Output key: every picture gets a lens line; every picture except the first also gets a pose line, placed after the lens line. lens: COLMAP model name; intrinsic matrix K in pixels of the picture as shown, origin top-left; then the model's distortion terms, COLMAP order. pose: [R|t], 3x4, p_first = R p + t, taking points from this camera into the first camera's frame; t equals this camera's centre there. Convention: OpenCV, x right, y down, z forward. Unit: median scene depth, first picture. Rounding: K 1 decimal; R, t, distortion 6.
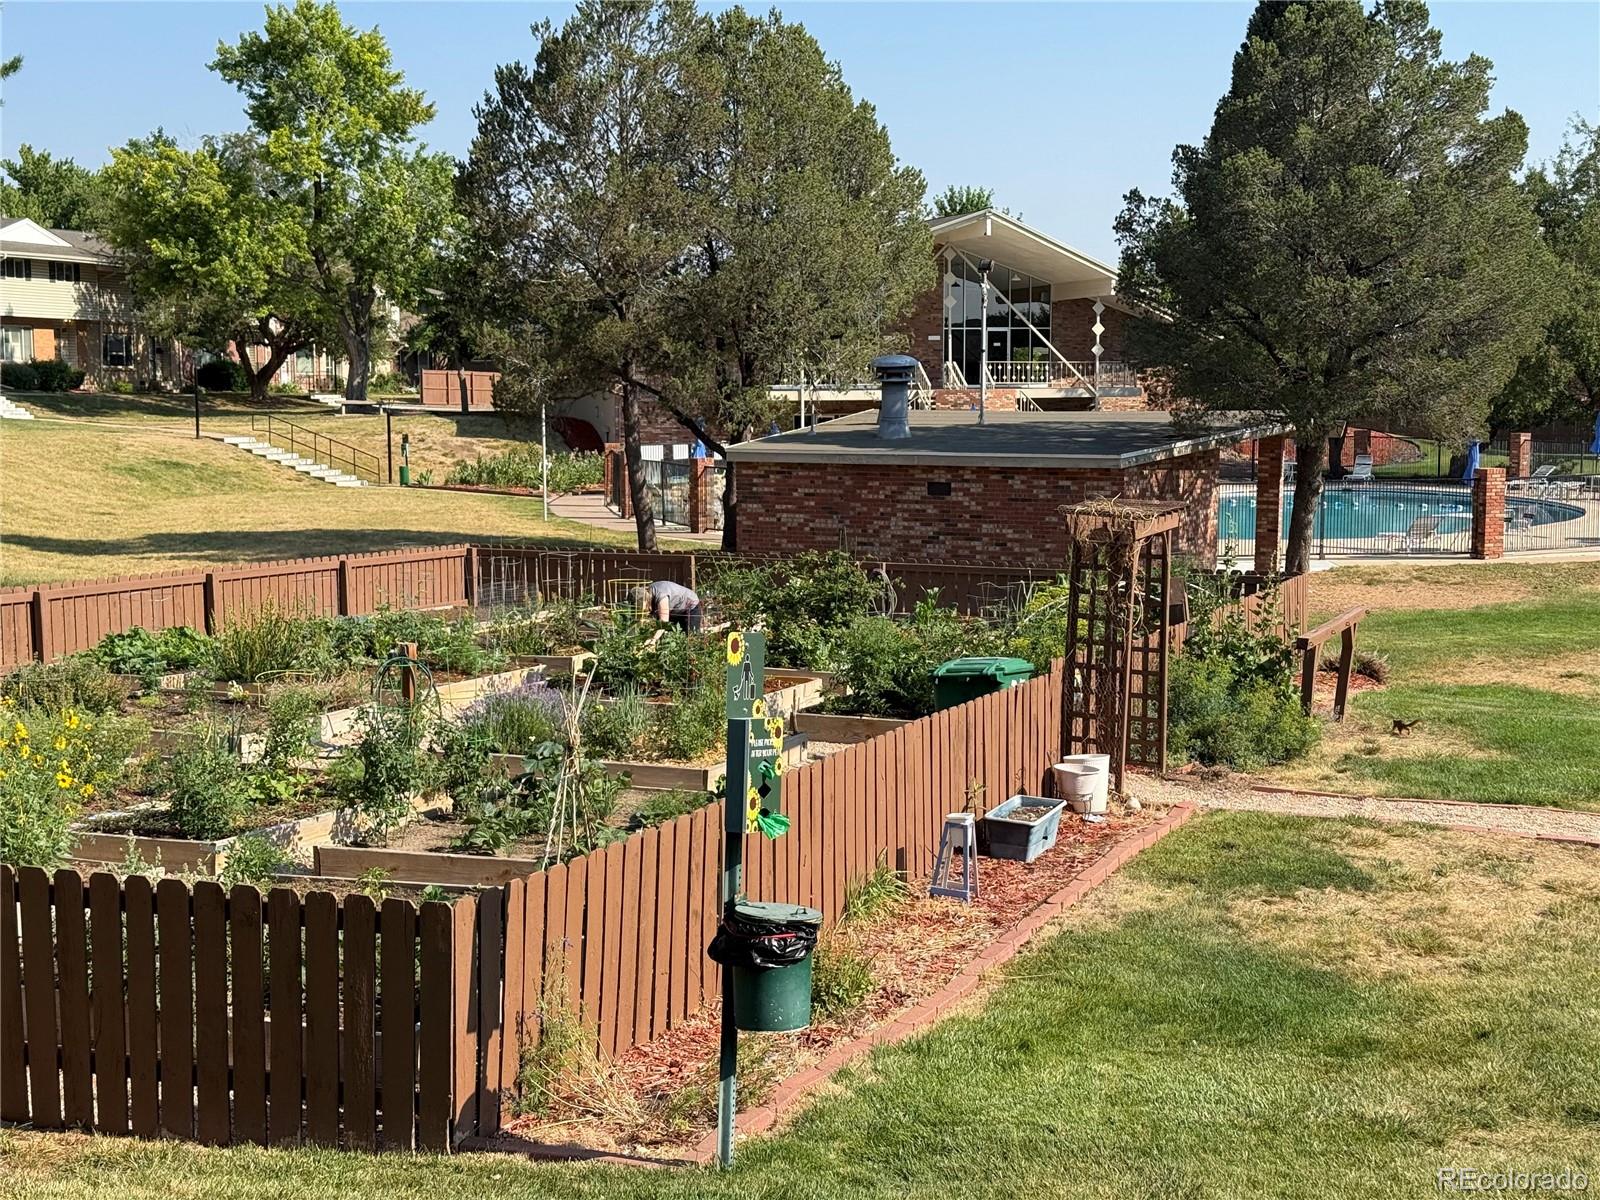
lens RADIAL K [[2238.6, 0, 801.0], [0, 2238.6, 602.1], [0, 0, 1]] dist [0.131387, 0.000000]
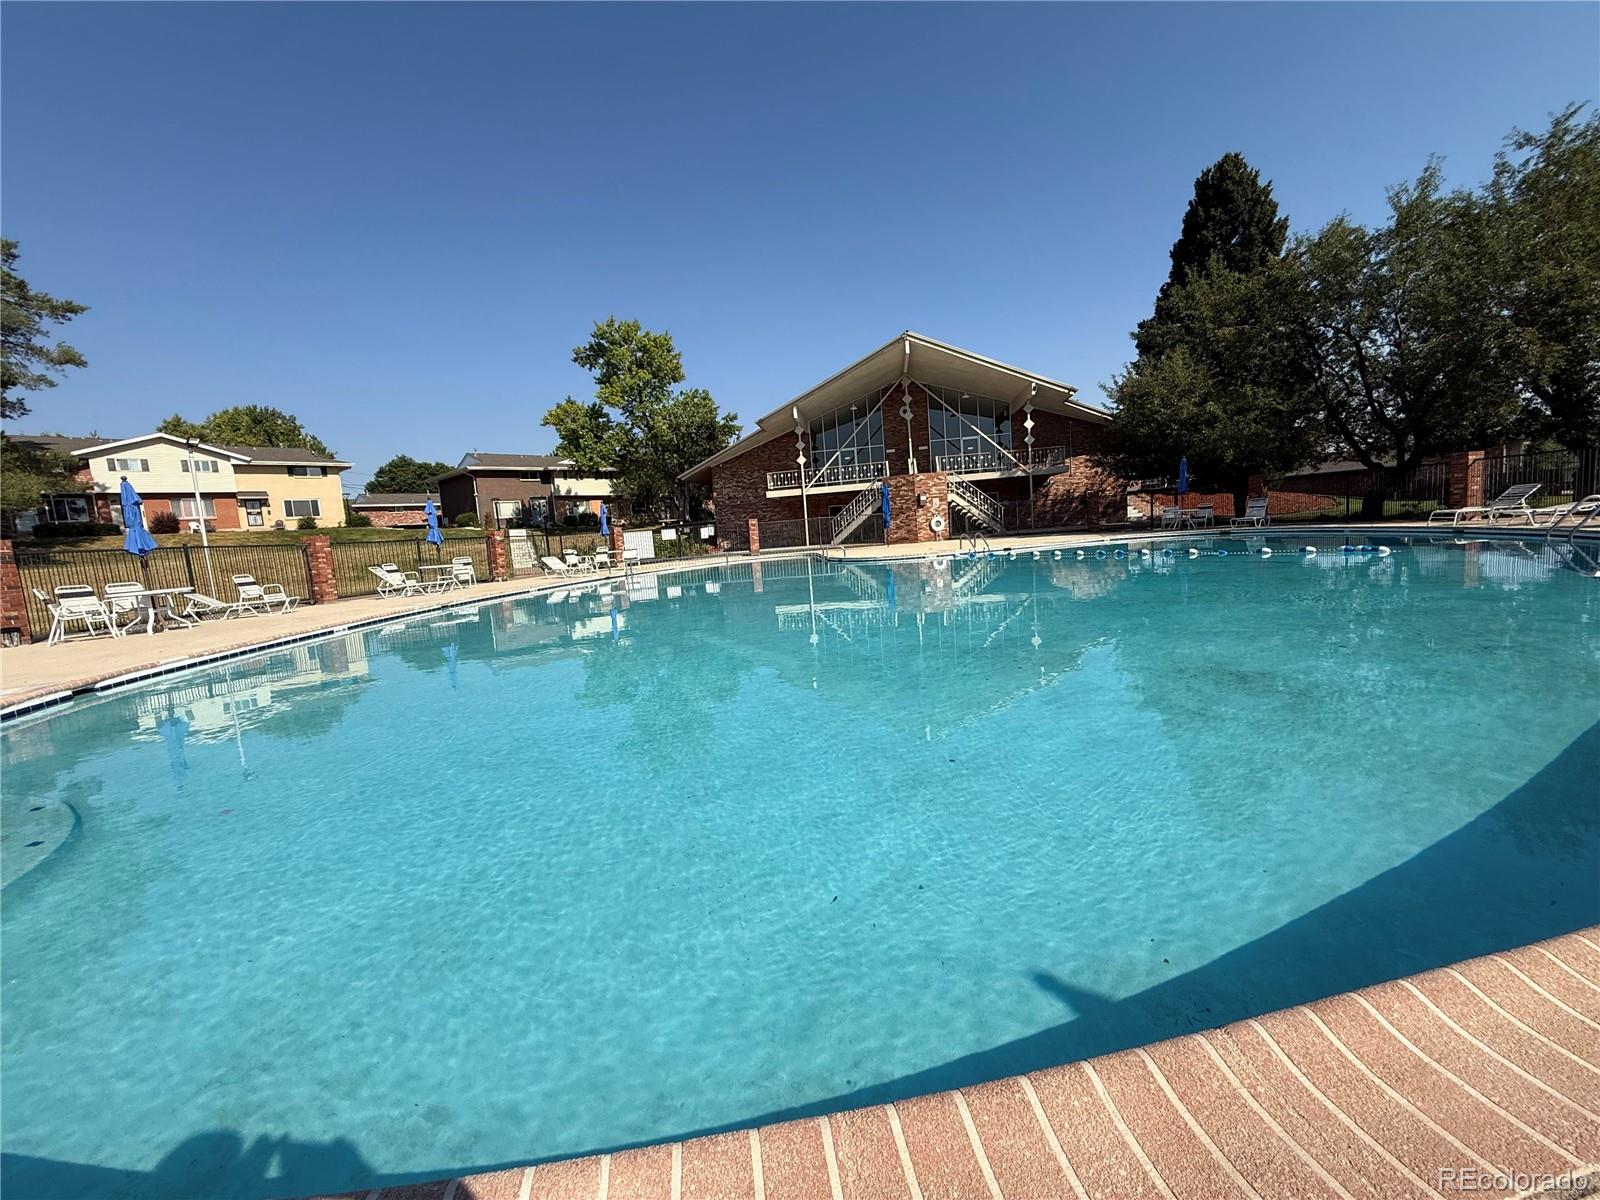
lens RADIAL K [[638.9, 0, 795.9], [0, 638.9, 601.1], [0, 0, 1]] dist [0.001365, 0.000300]
pose [[0.904697, -0.018264, -0.425664, 0.166434], [0.030090, 0.999325, 0.021074, -0.027611], [0.424992, -0.031874, 0.904636, 0.588288]]
